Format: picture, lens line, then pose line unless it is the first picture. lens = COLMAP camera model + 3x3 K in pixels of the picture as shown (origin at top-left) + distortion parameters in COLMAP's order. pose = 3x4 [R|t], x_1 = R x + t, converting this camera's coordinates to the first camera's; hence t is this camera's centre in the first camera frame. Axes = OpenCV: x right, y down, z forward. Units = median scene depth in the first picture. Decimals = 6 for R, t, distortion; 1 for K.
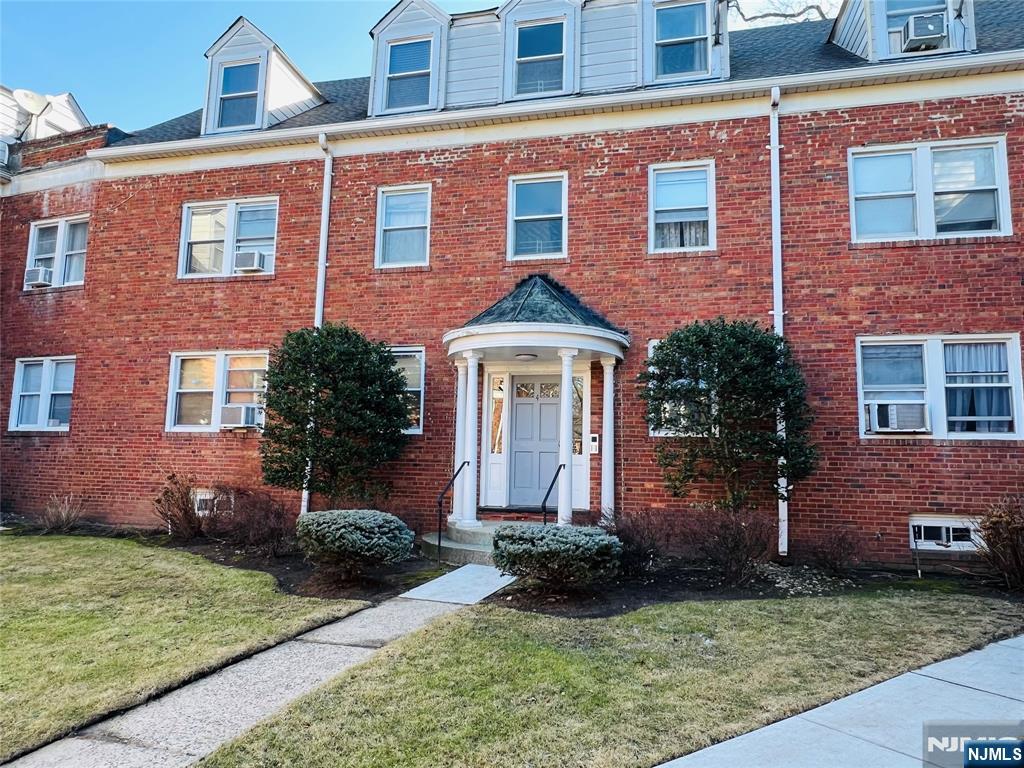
lens RADIAL K [[677.1, 0, 516.8], [0, 677.1, 383.9], [0, 0, 1]] dist [-0.001552, -0.003915]
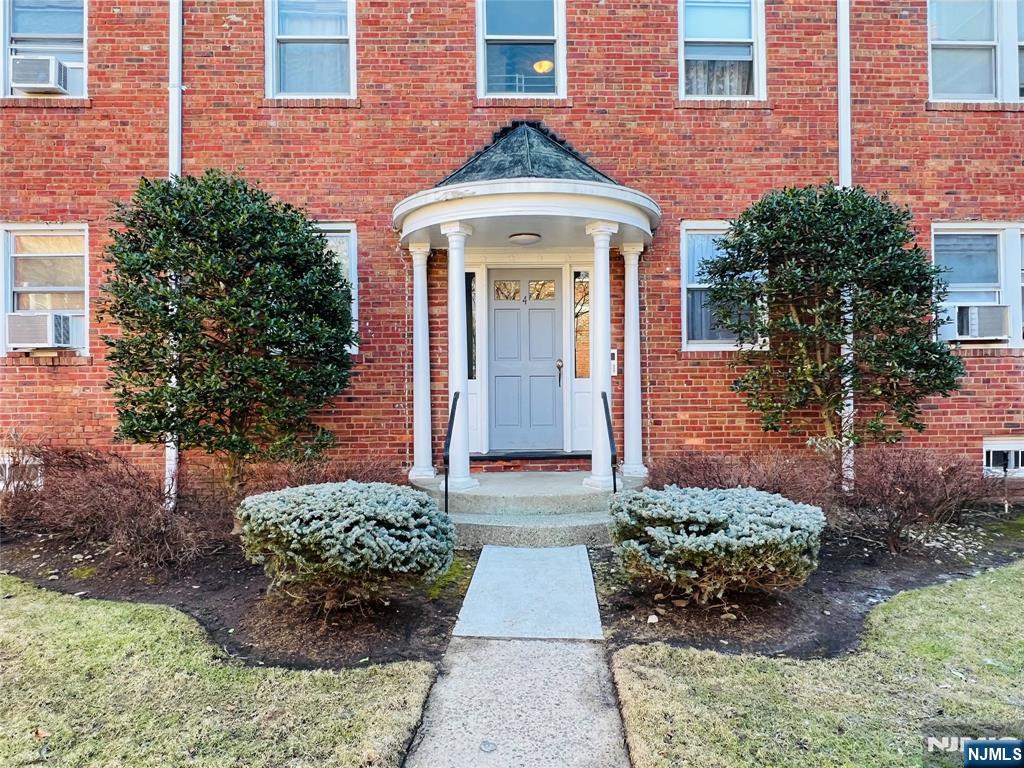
lens RADIAL K [[677.1, 0, 509.5], [0, 677.1, 387.4], [0, 0, 1]] dist [-0.001552, -0.003915]
pose [[0.962842, -0.028549, 0.268553, -0.188021], [-0.001901, 0.993656, 0.112447, 0.033010], [-0.270059, -0.108779, 0.956679, 0.325540]]
